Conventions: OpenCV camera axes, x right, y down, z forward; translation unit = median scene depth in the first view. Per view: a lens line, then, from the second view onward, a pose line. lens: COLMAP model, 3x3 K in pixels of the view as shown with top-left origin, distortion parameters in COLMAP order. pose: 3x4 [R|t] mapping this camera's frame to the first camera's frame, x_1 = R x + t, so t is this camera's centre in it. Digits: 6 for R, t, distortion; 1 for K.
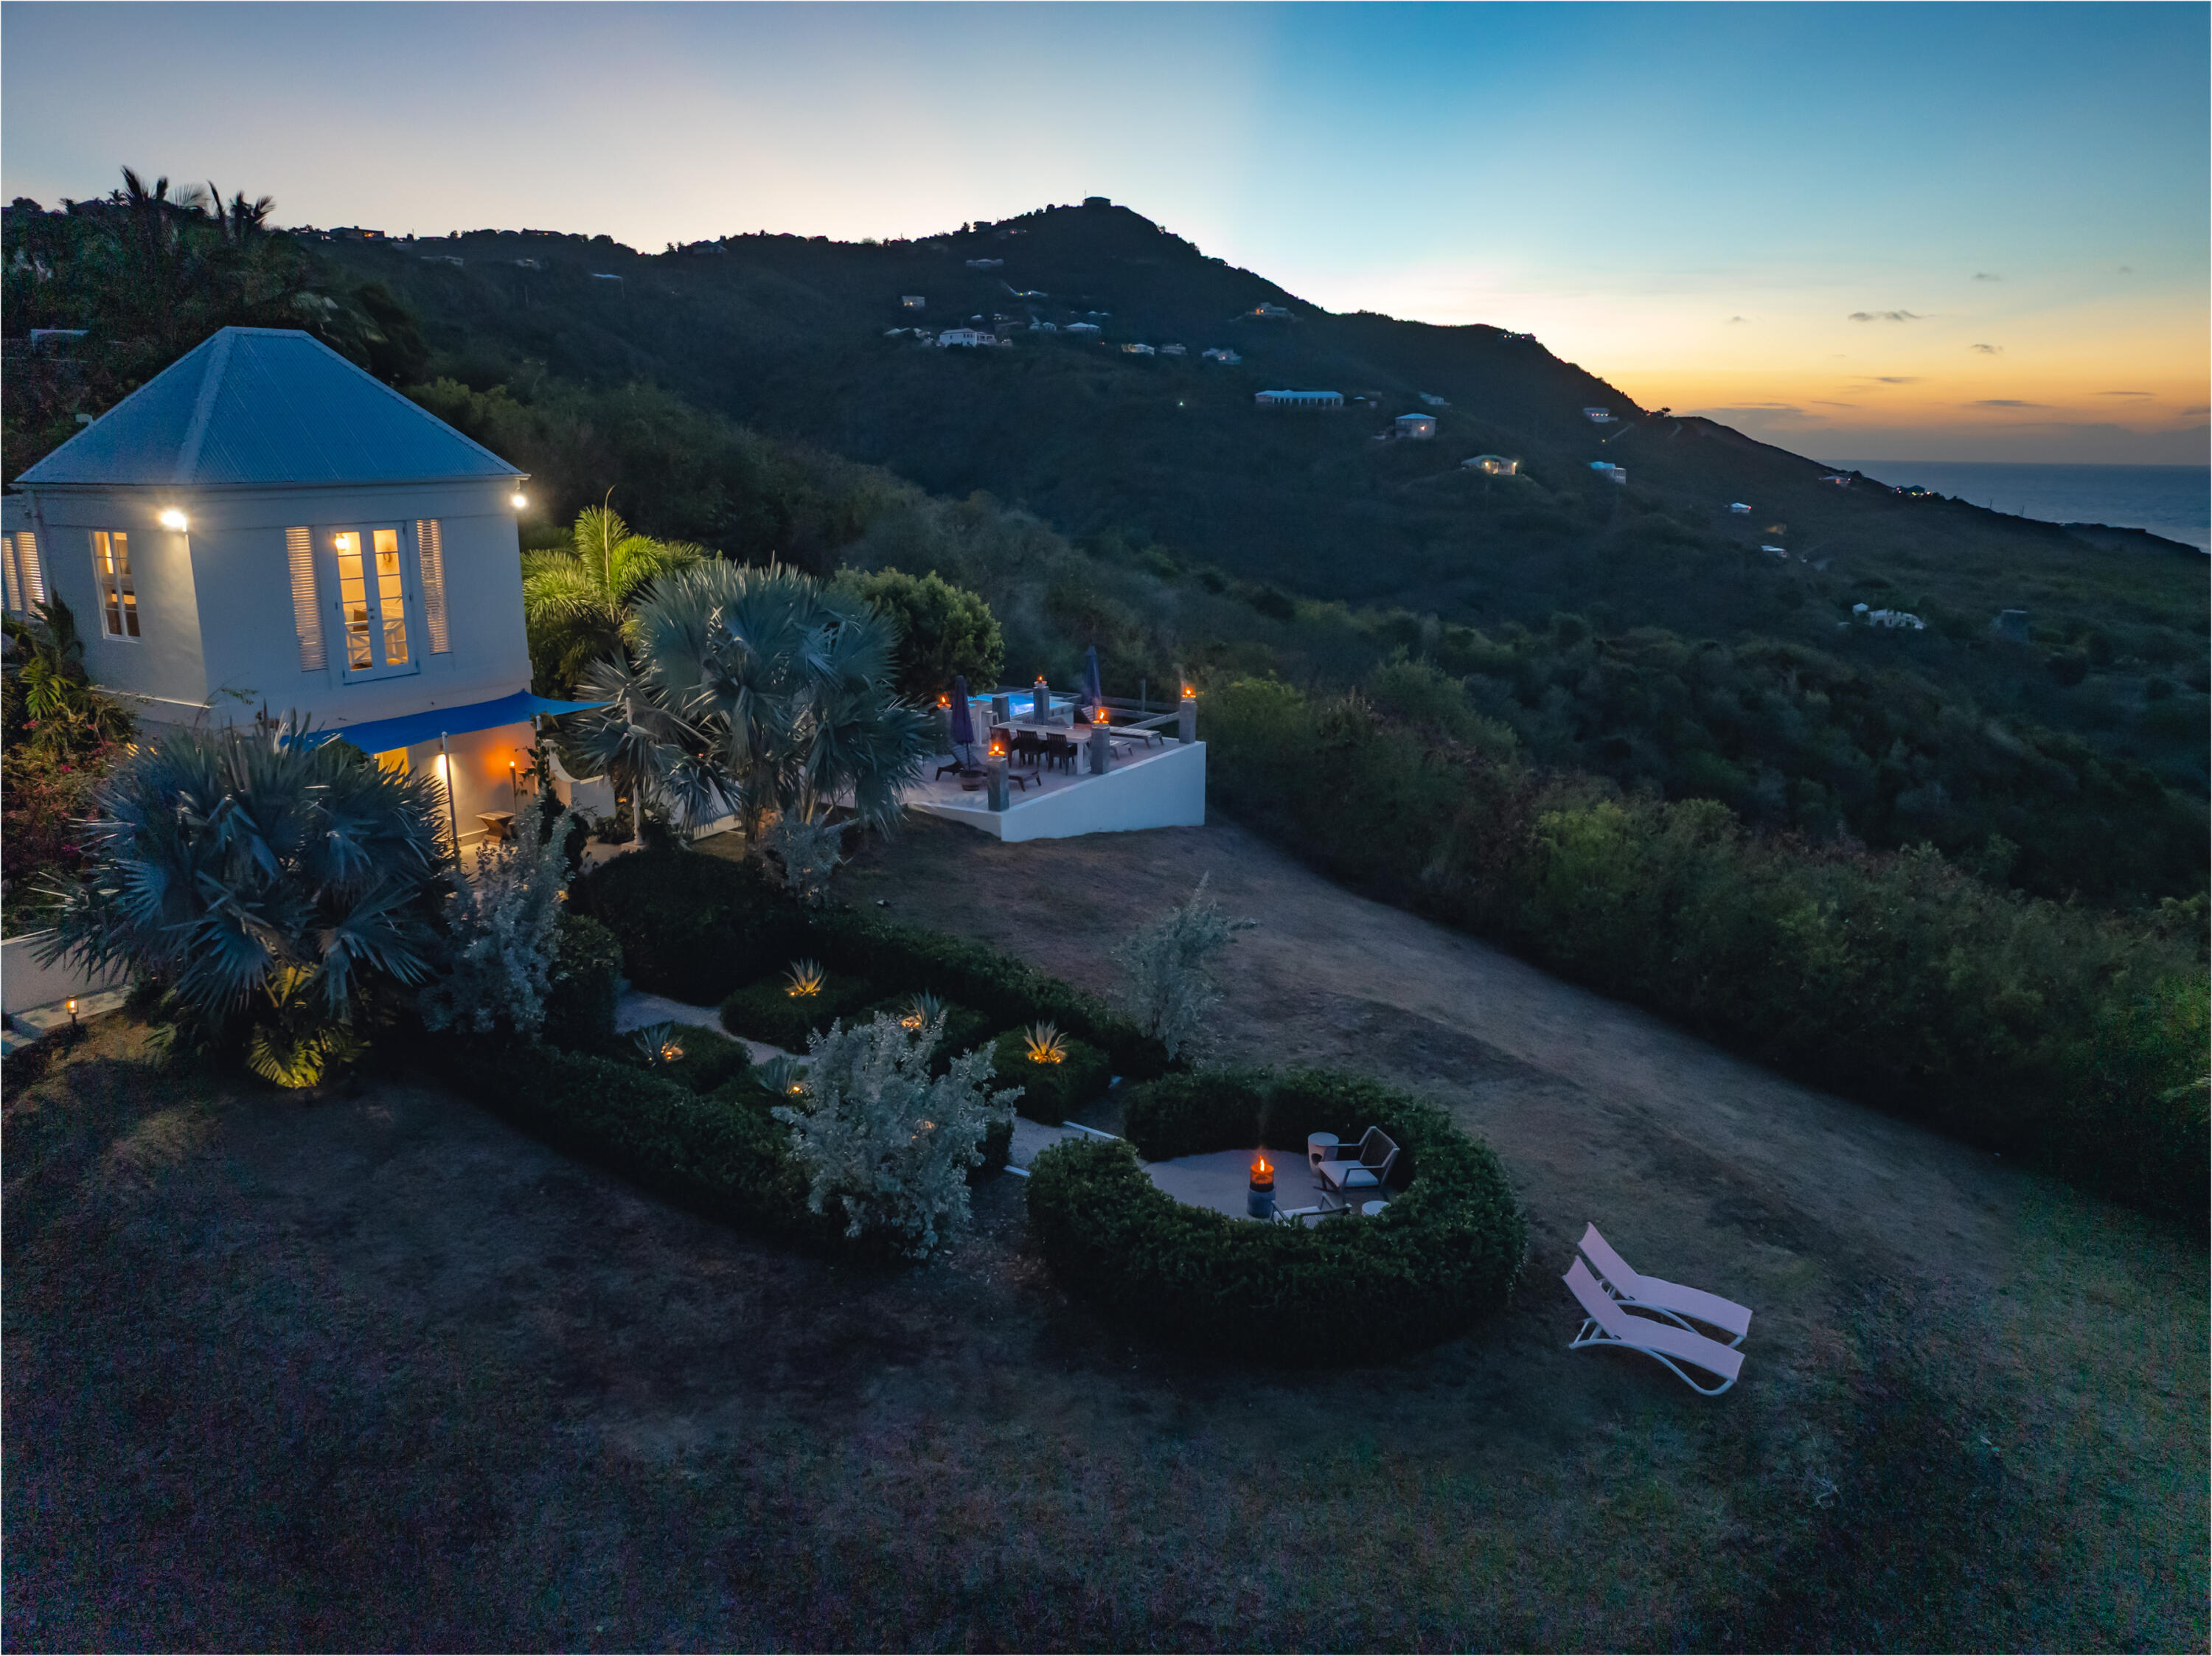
lens RADIAL K [[1552.7, 0, 1108.8], [0, 1552.7, 836.1], [0, 0, 1]] dist [-0.033014, 0.005903]
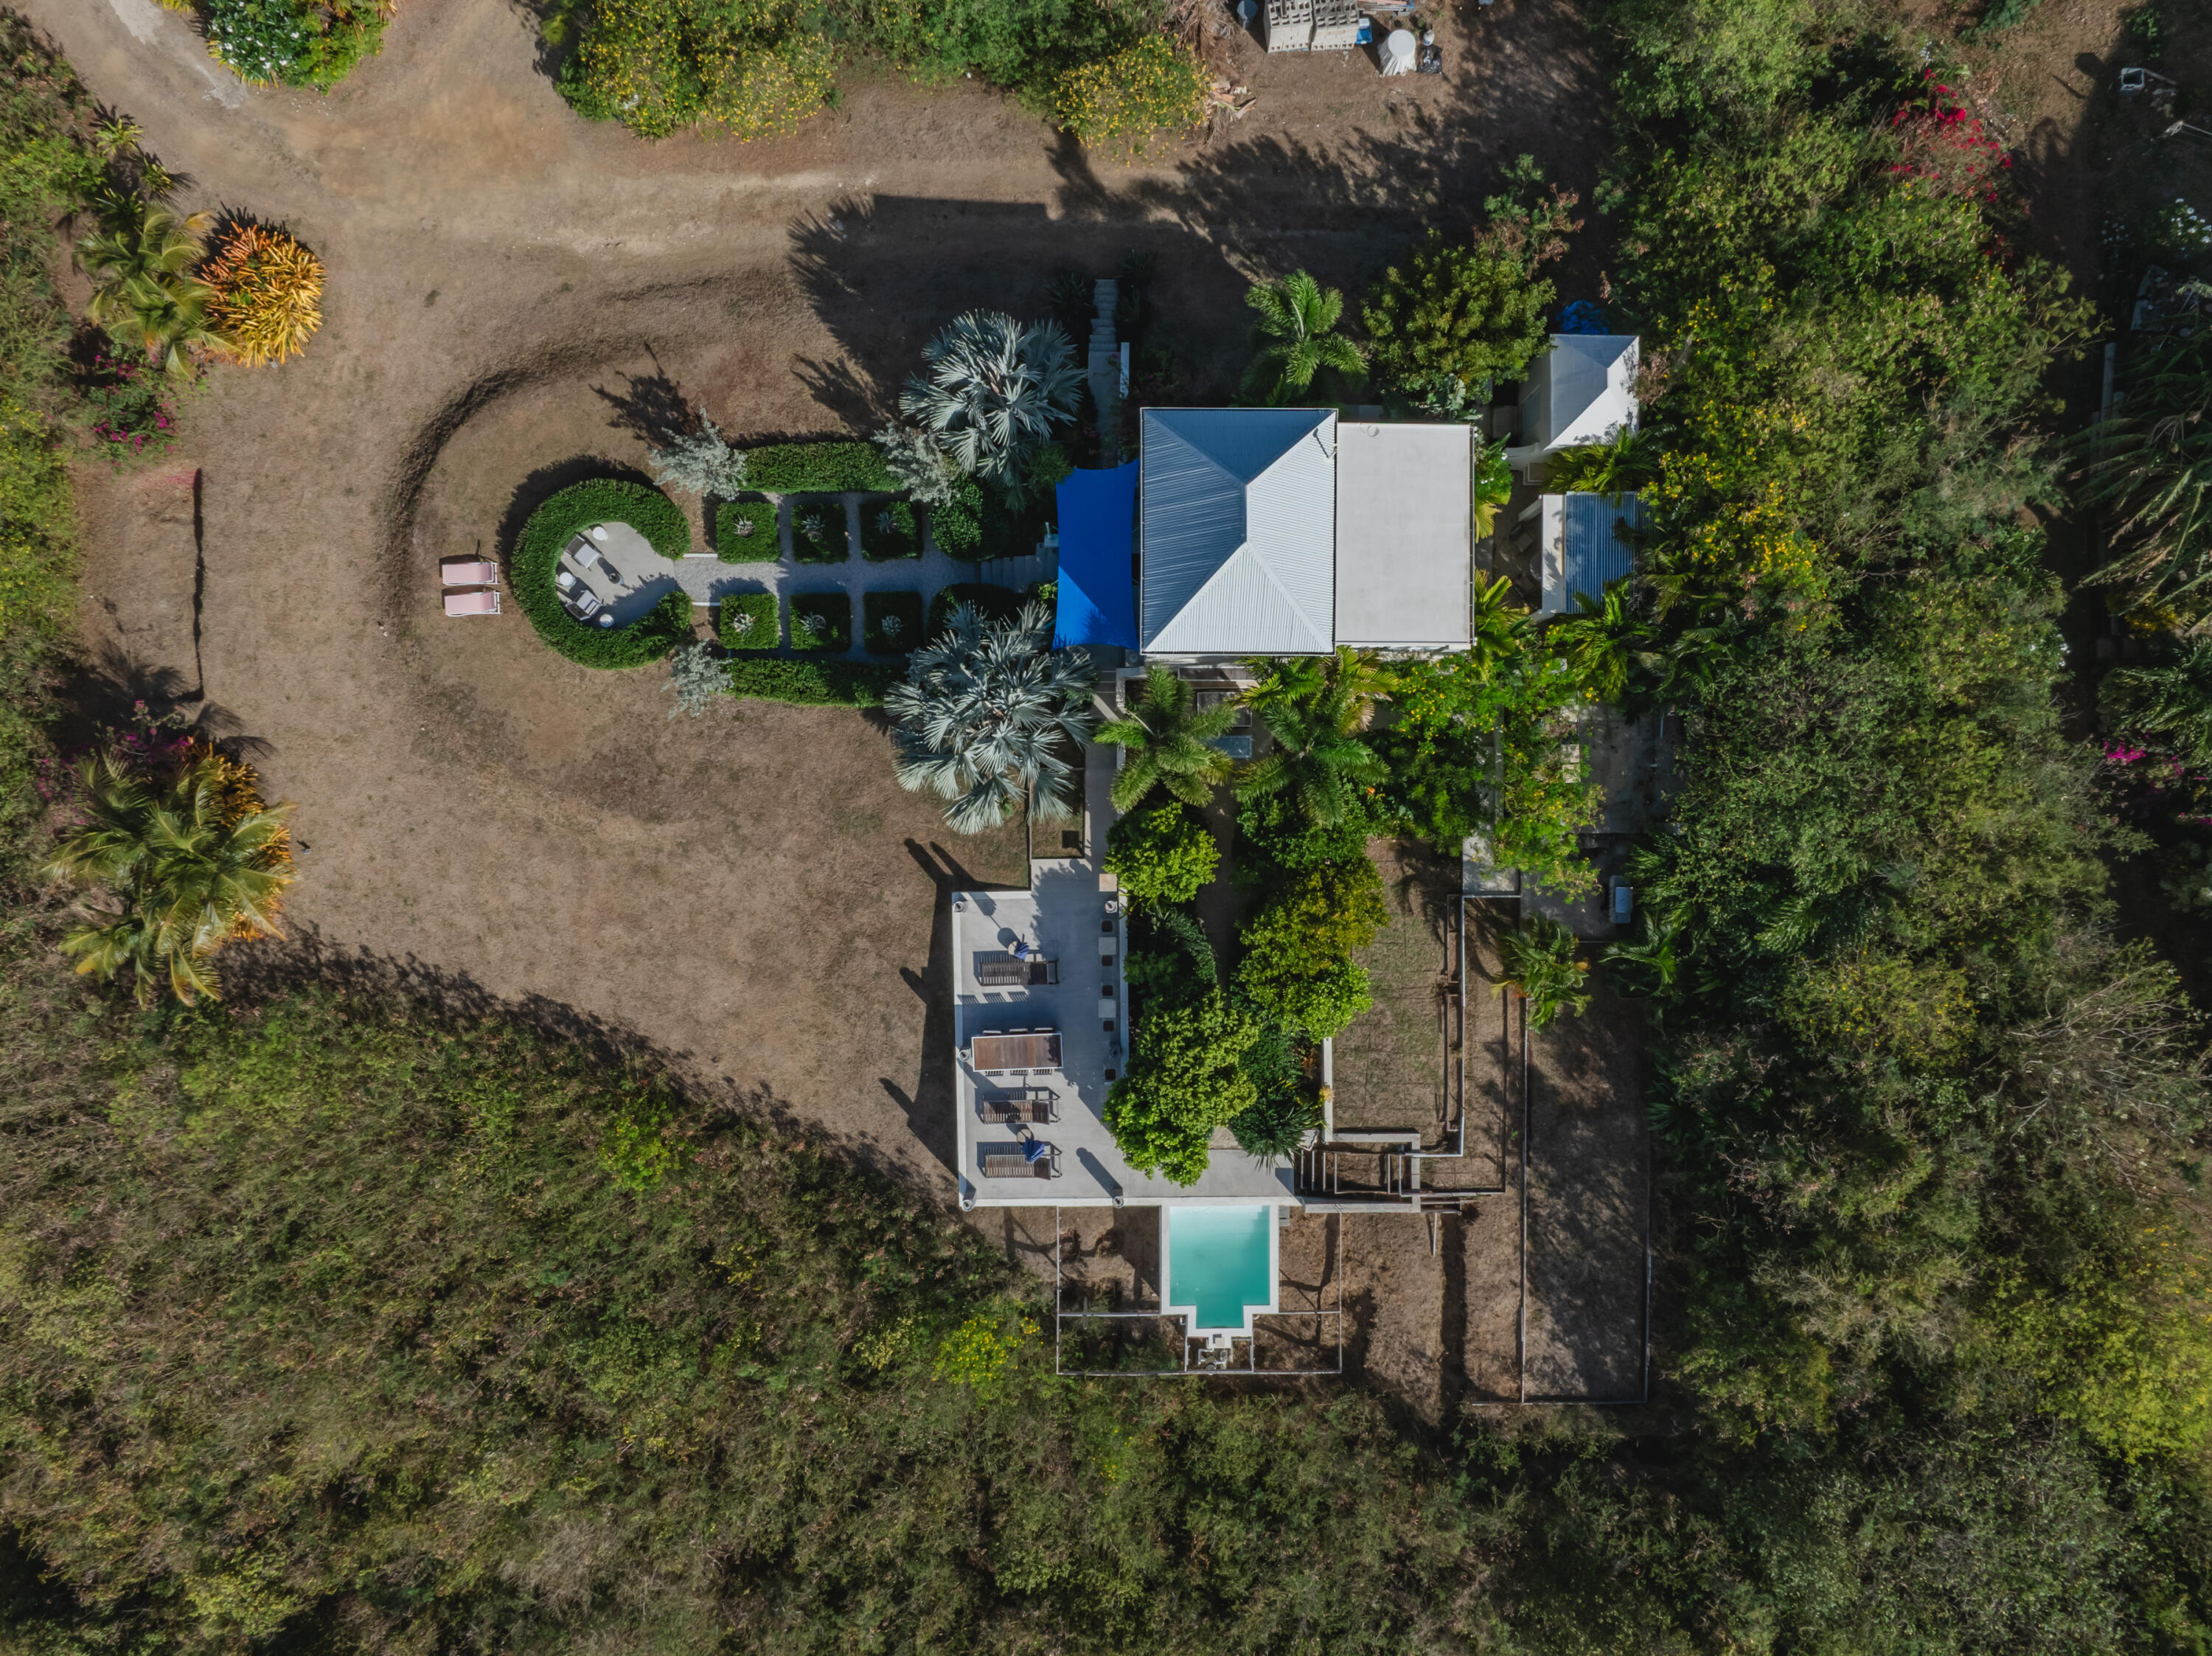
lens RADIAL K [[1554.1, 0, 1108.9], [0, 1554.1, 822.9], [0, 0, 1]] dist [-0.036464, 0.024304]
pose [[-0.856647, 0.515831, -0.008672, -0.179532], [-0.134422, -0.206944, 0.969074, -1.188996], [0.498084, 0.831320, 0.246617, 0.541932]]
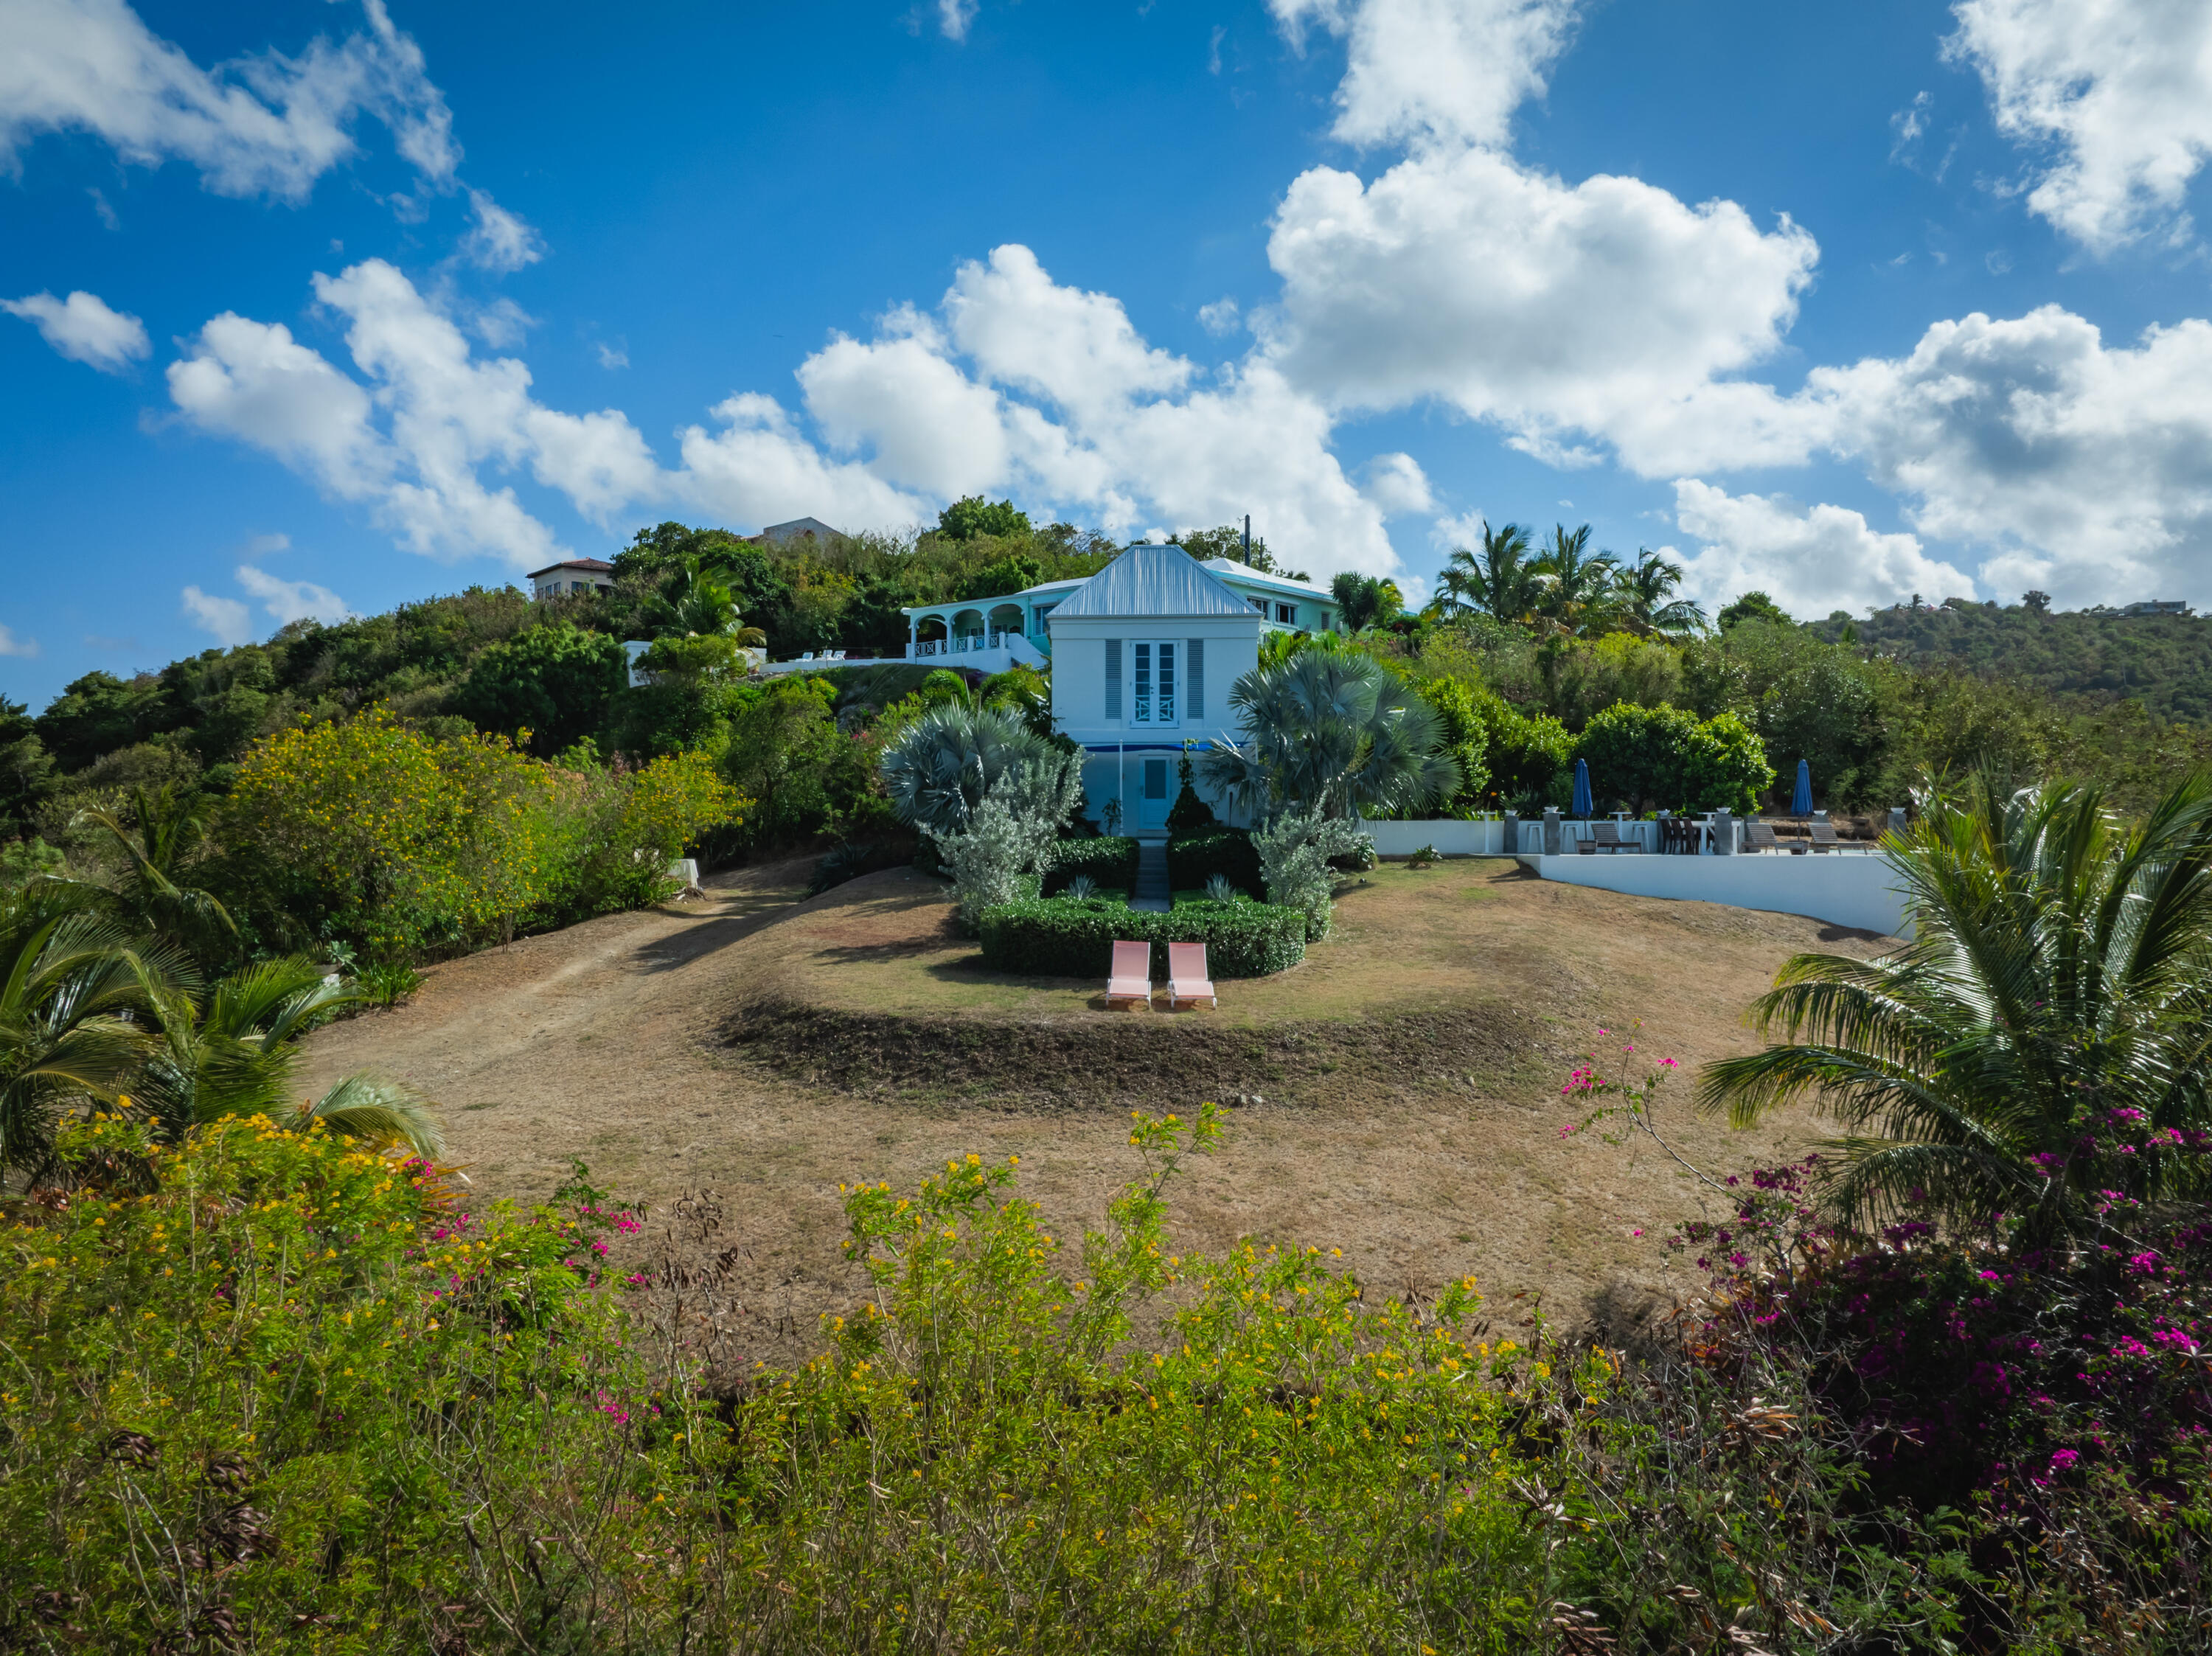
lens RADIAL K [[1560.2, 0, 1106.0], [0, 1560.2, 828.0], [0, 0, 1]] dist [-0.023699, 0.006127]
pose [[0.485084, -0.005911, -0.874448, 0.682247], [-0.214926, 0.968498, -0.125773, 0.157315], [0.847644, 0.248952, 0.468532, 0.113481]]
